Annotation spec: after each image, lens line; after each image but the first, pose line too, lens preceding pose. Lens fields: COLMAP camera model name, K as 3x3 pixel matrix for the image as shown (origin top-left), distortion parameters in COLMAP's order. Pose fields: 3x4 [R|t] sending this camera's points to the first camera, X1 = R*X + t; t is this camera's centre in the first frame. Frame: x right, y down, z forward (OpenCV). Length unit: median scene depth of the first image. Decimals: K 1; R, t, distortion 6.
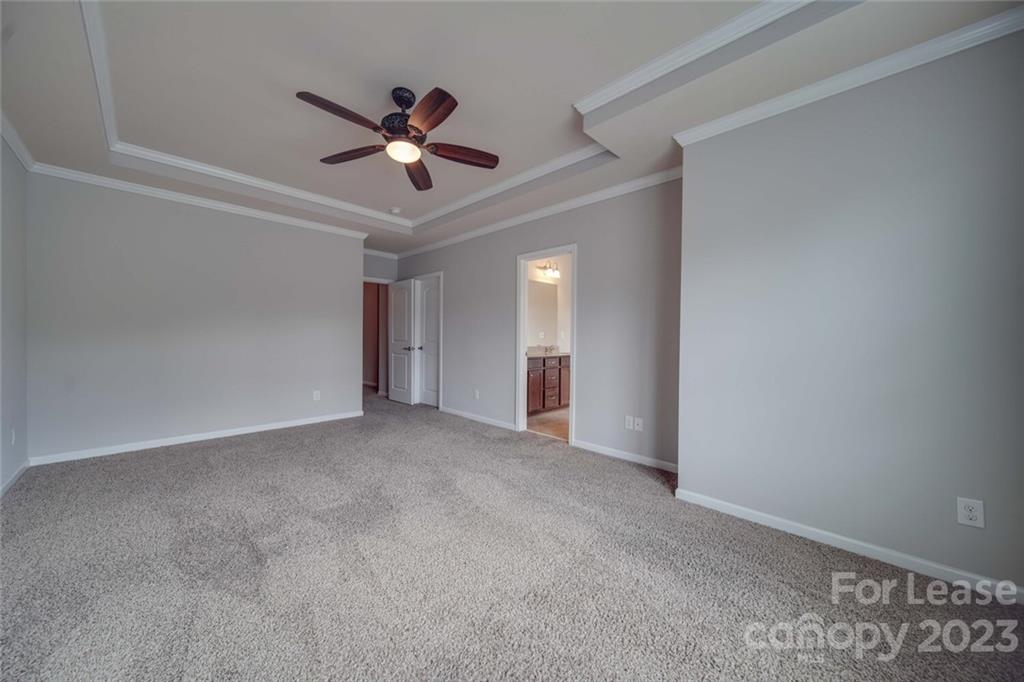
lens RADIAL K [[358.9, 0, 510.1], [0, 358.9, 338.9], [0, 0, 1]] dist [-0.000521, -0.001195]
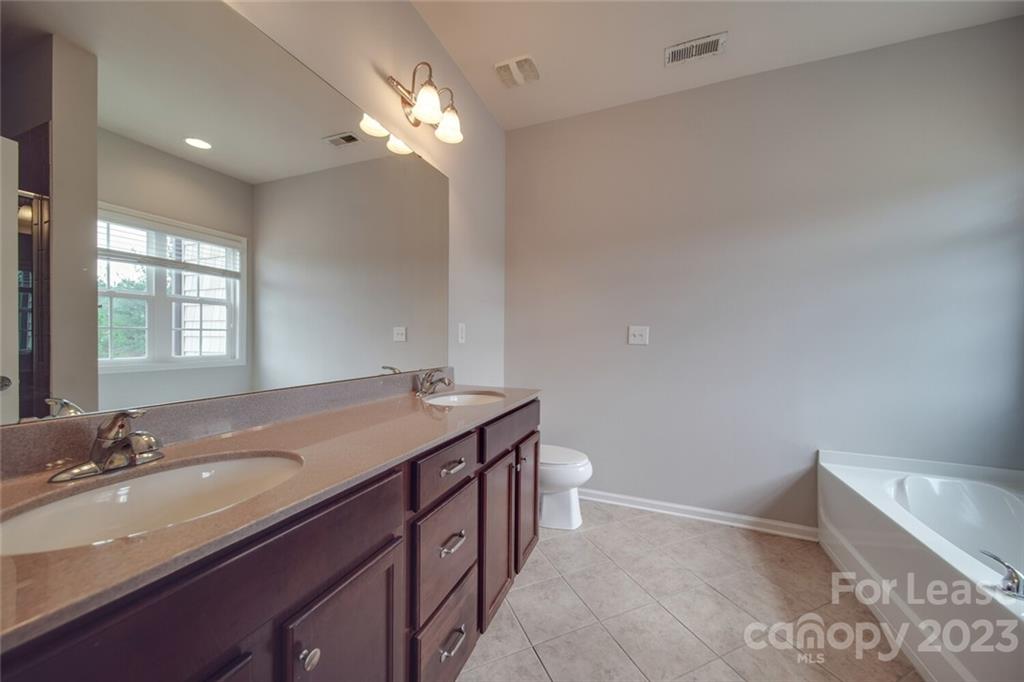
lens RADIAL K [[358.9, 0, 508.6], [0, 358.9, 339.3], [0, 0, 1]] dist [-0.000521, -0.001195]
pose [[0.927727, -0.001156, 0.373257, 0.063971], [0.000946, 0.999999, 0.000746, -0.005877], [-0.373258, -0.000339, 0.927728, 0.720606]]
